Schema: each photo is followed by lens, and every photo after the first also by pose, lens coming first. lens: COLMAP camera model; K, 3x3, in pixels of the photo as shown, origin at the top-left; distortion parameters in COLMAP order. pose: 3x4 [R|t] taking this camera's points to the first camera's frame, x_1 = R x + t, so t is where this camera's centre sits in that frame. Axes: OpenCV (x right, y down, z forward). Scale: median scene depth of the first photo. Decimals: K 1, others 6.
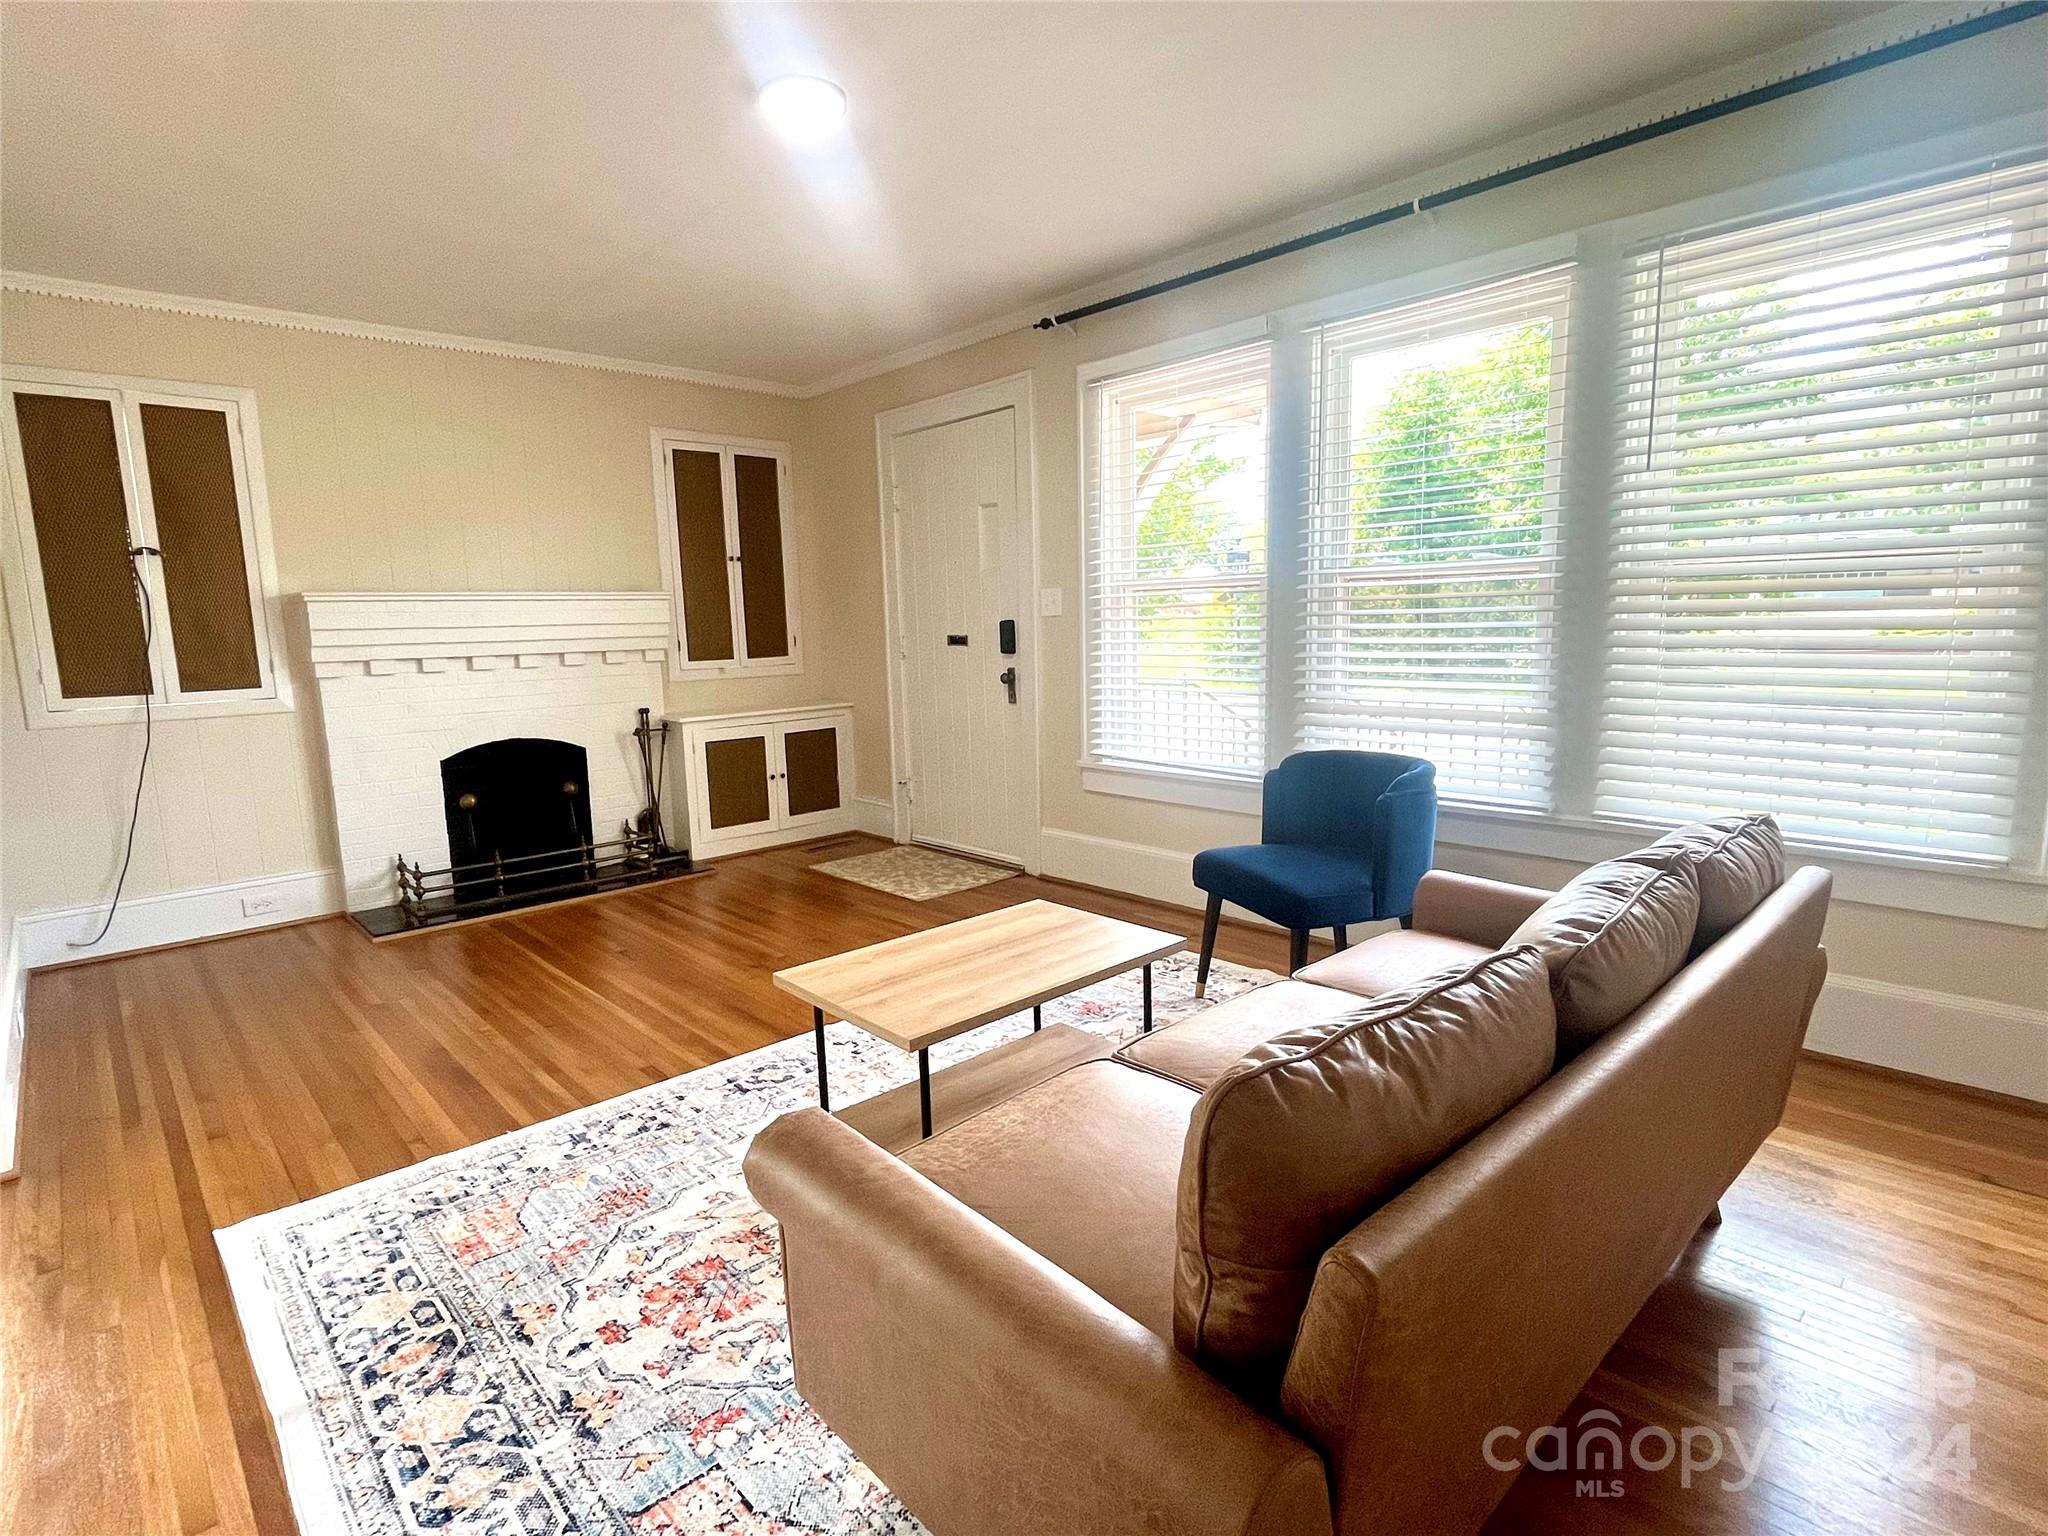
lens RADIAL K [[1033.7, 0, 1025.1], [0, 1033.7, 773.1], [0, 0, 1]] dist [-0.000653, 0.000000]
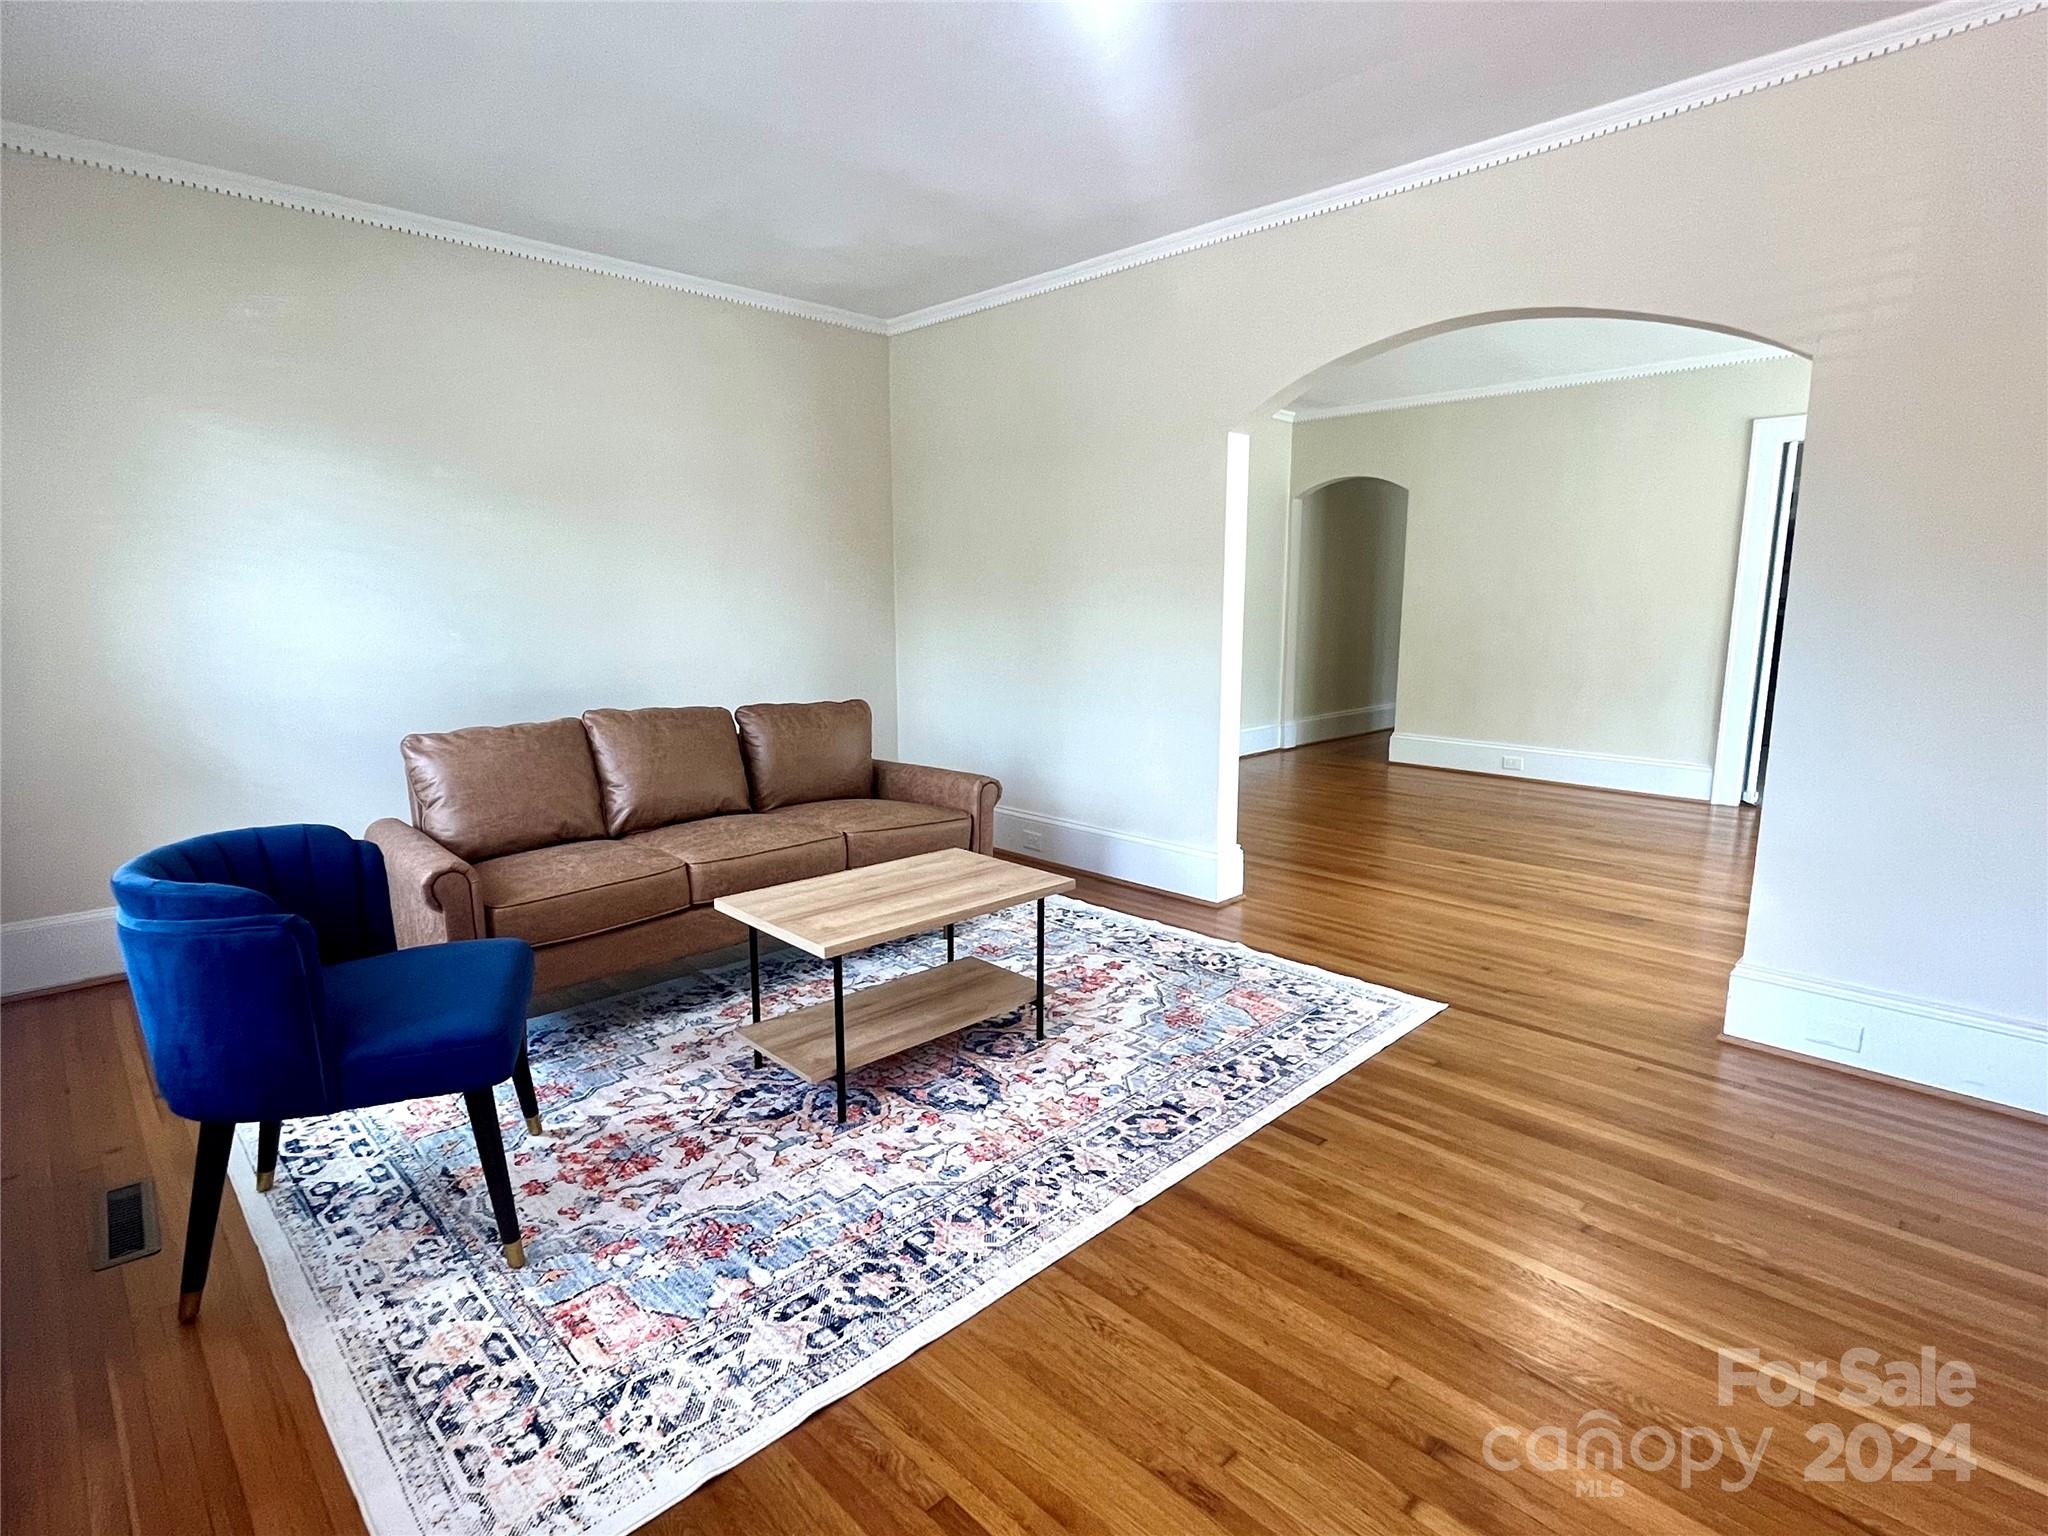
lens RADIAL K [[1033.7, 0, 1024.2], [0, 1033.7, 768.2], [0, 0, 1]] dist [-0.000653, 0.000000]
pose [[-0.999359, 0.029110, -0.020833, -0.171136], [0.021099, 0.949151, 0.314112, -0.344620], [0.028918, 0.313471, -0.949157, 2.277271]]
